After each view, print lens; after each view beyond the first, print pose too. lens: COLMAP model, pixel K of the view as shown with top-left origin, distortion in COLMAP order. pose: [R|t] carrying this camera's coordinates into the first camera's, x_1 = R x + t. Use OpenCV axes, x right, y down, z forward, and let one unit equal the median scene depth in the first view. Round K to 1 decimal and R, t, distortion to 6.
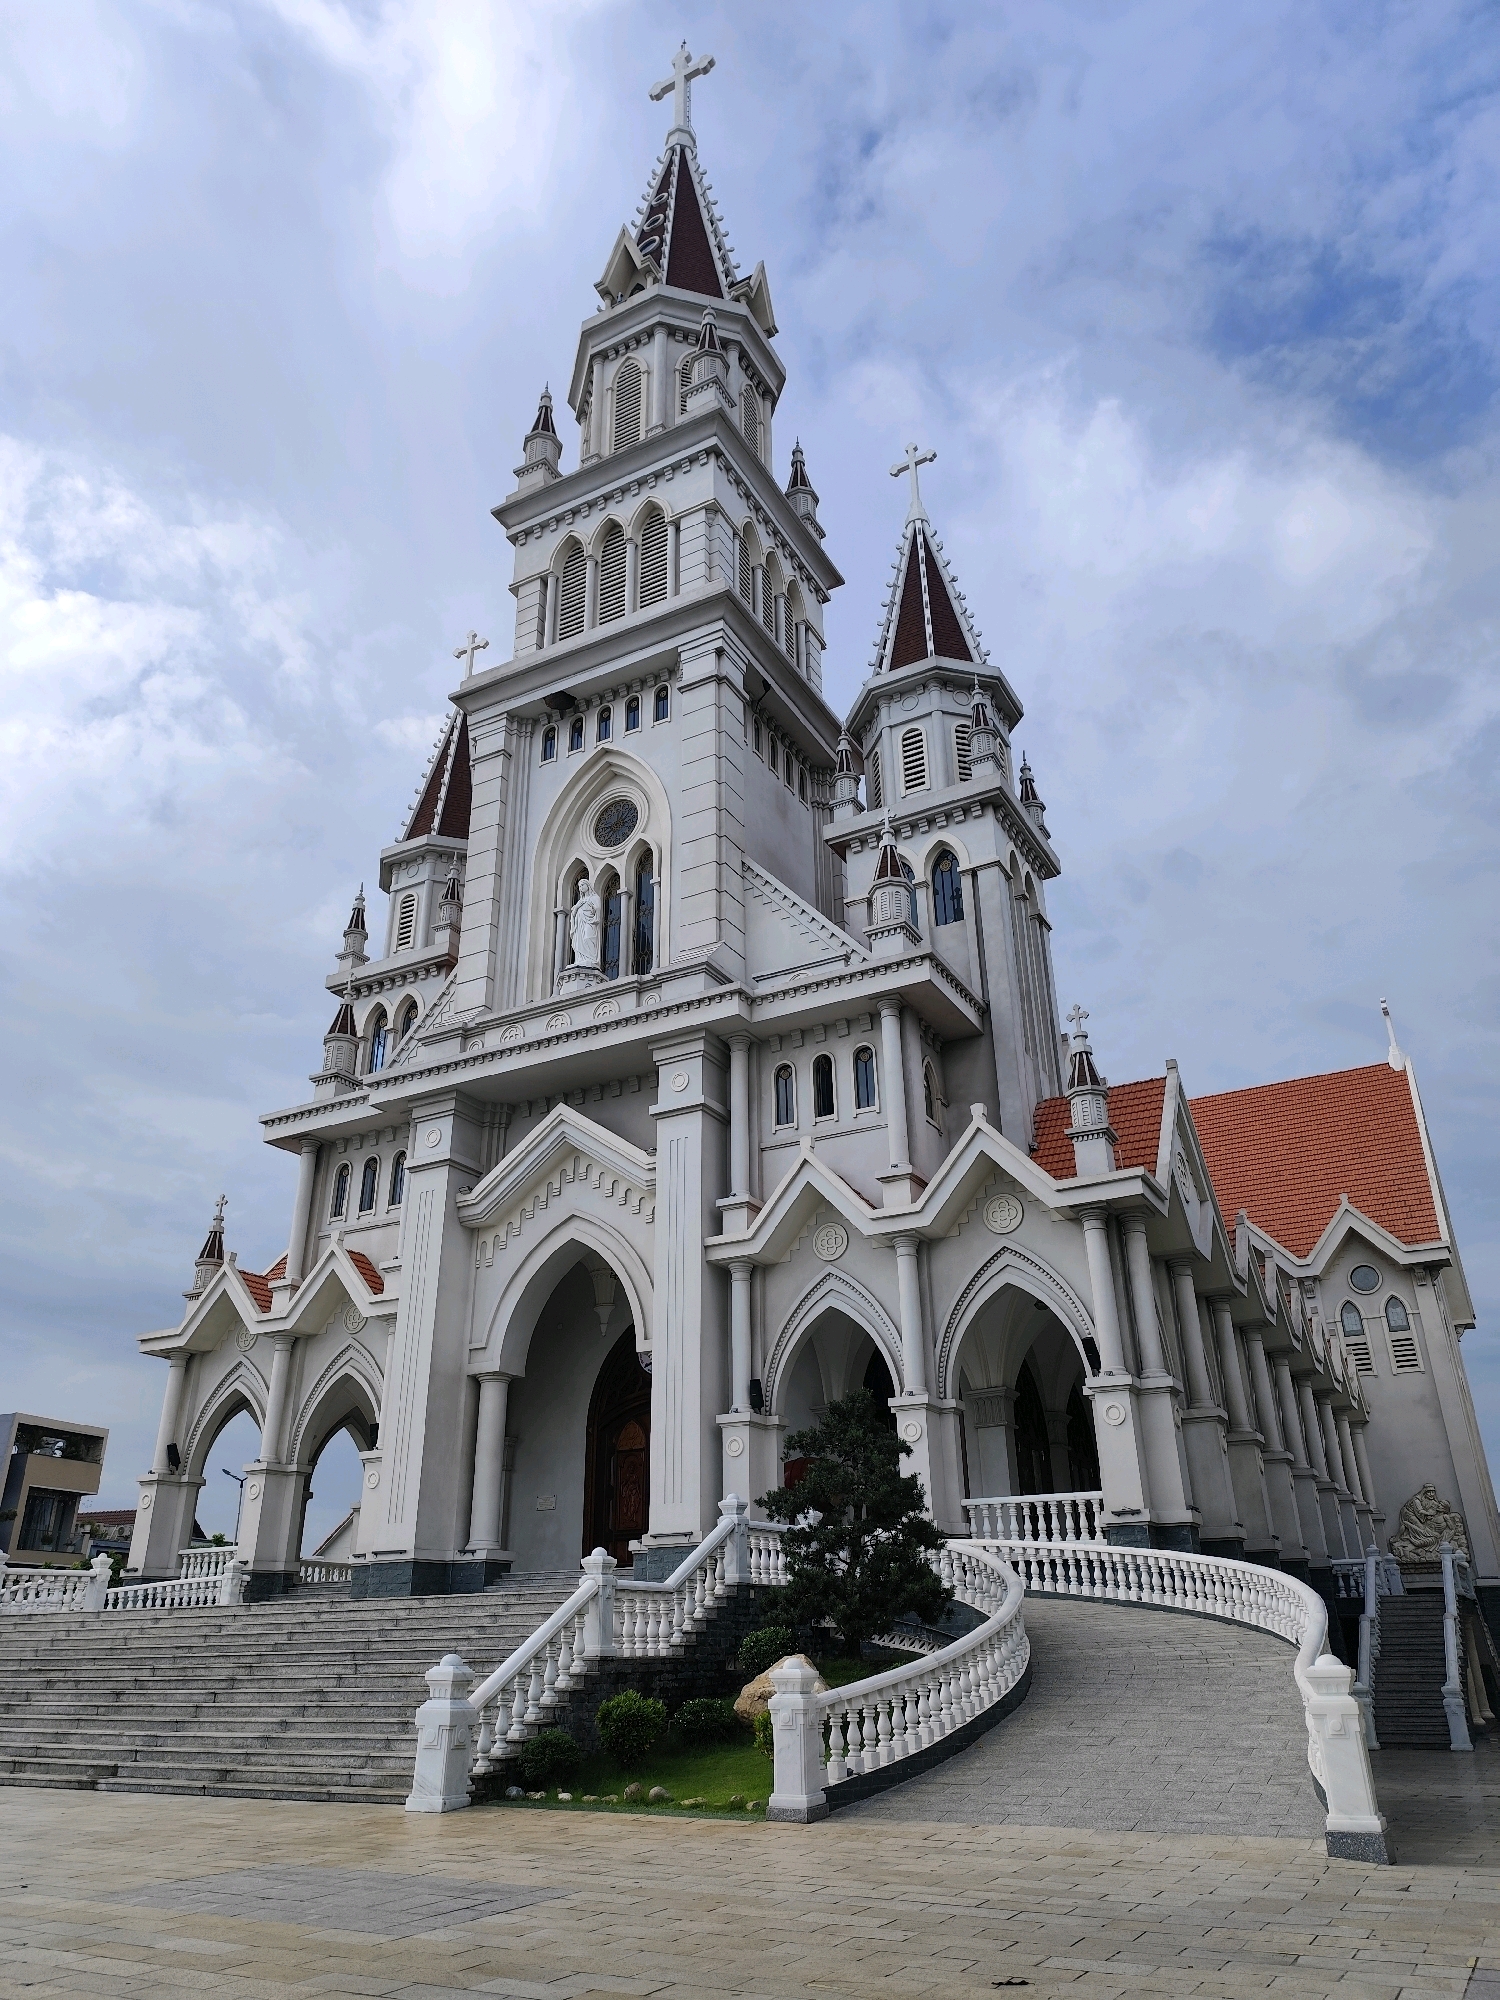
lens RADIAL K [[1393.4, 0, 750.0], [0, 1393.4, 1000.0], [0, 0, 1]] dist [0.040406, -0.000239]
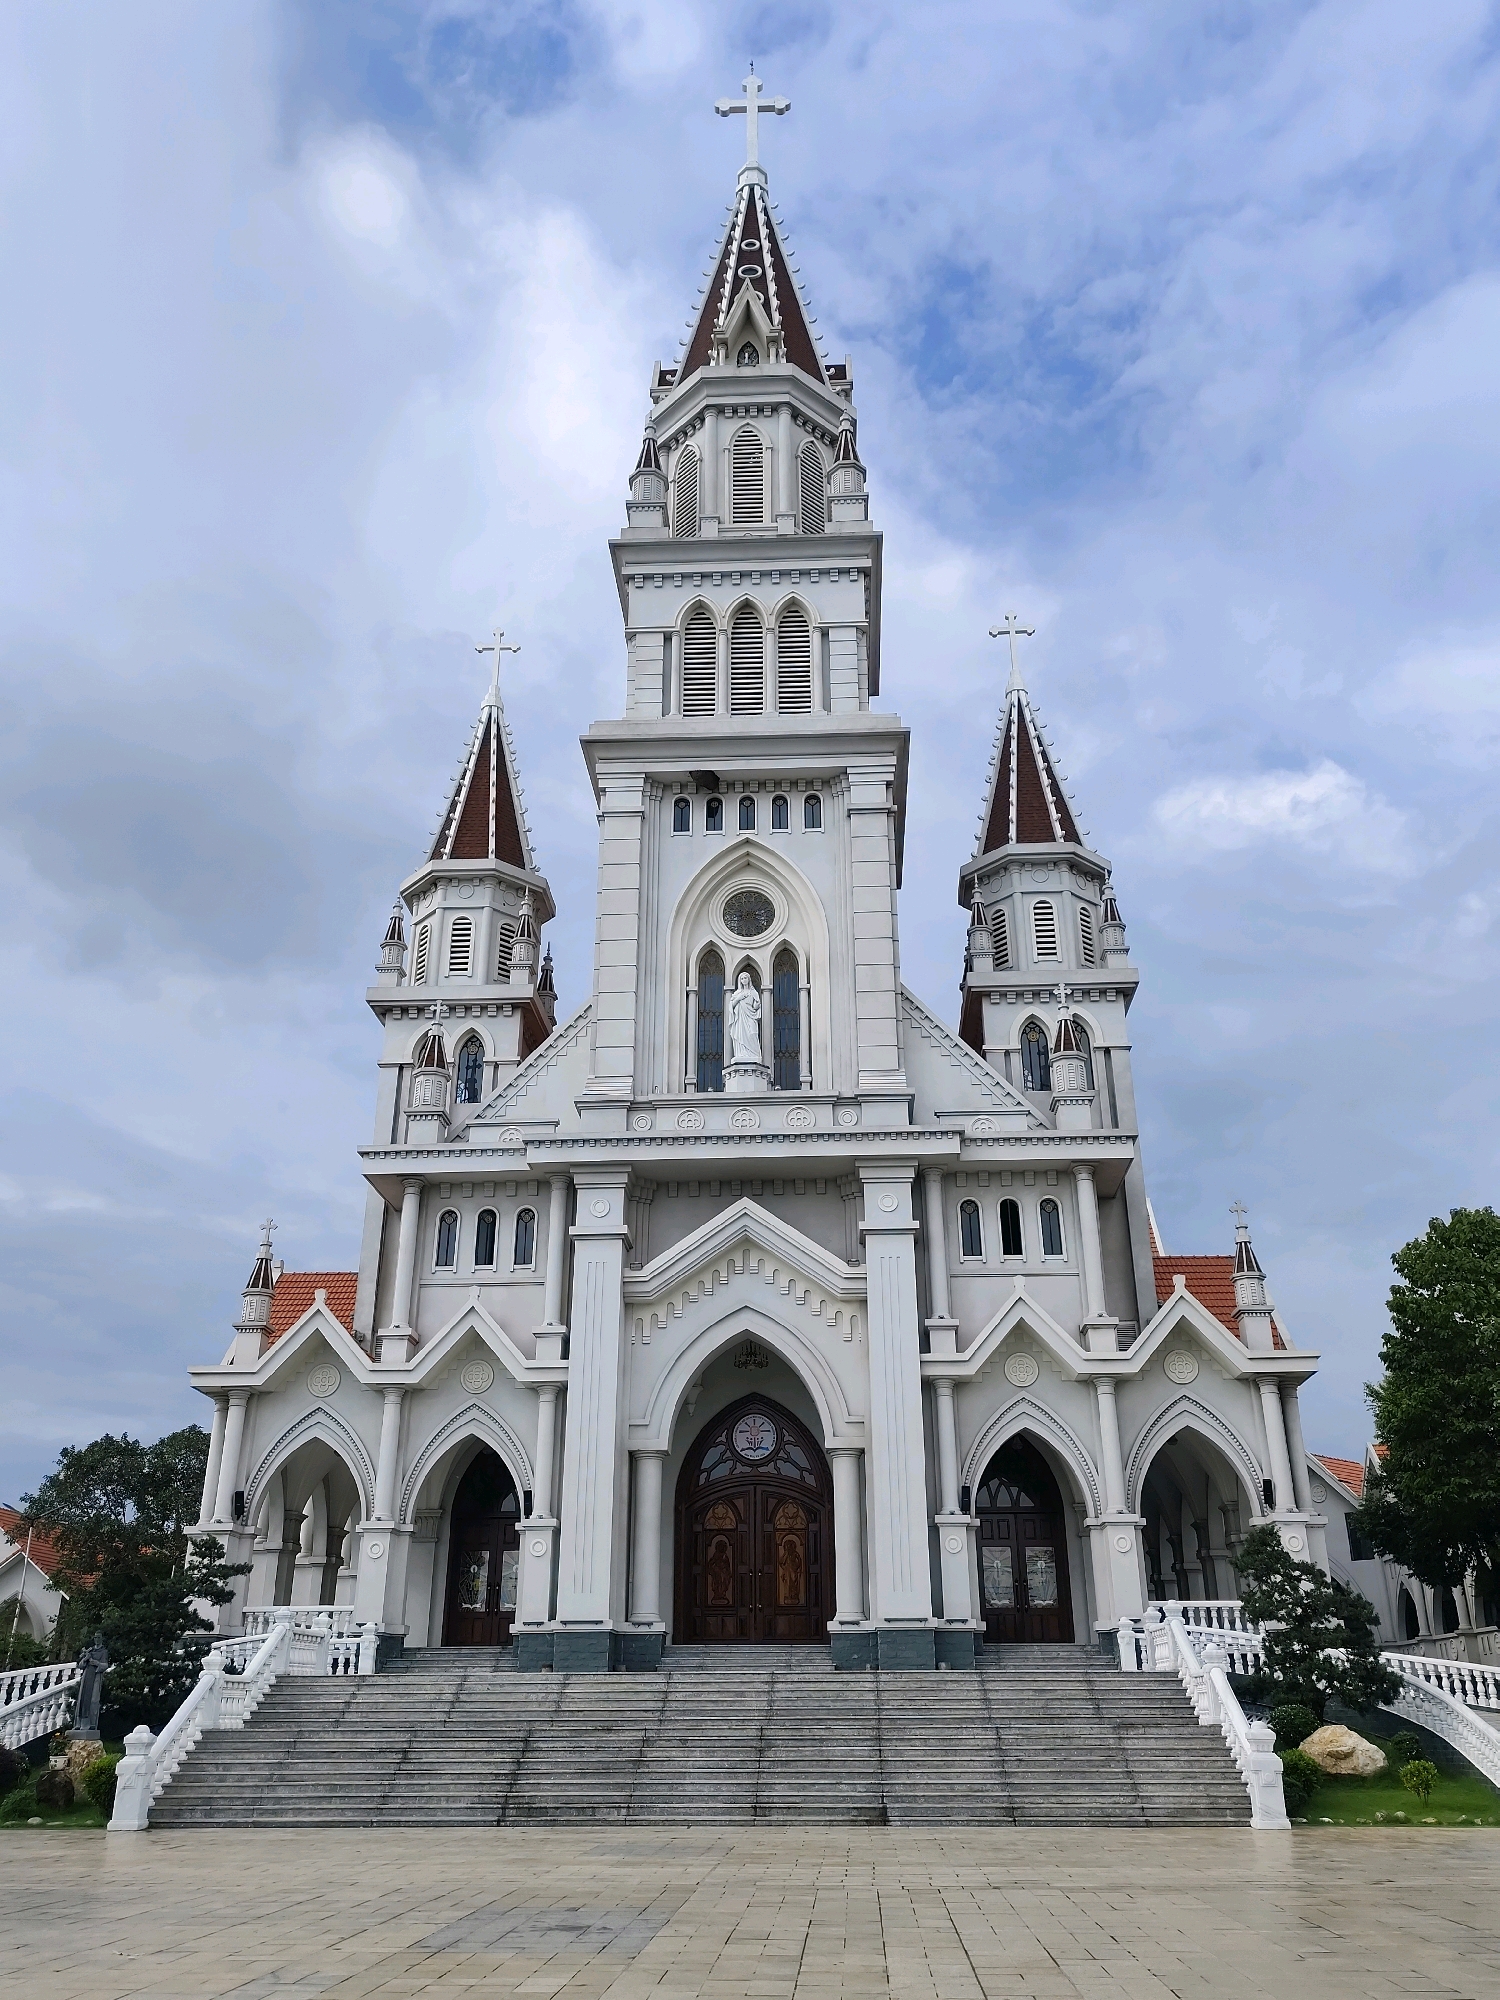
lens RADIAL K [[1583.6, 0, 775.9], [0, 1583.6, 989.5], [0, 0, 1]] dist [0.064411, -0.000795]
pose [[0.896142, 0.187469, 0.402224, -0.605049], [-0.194500, 0.980616, -0.023707, -0.054313], [-0.398872, -0.056988, 0.915234, -0.091312]]
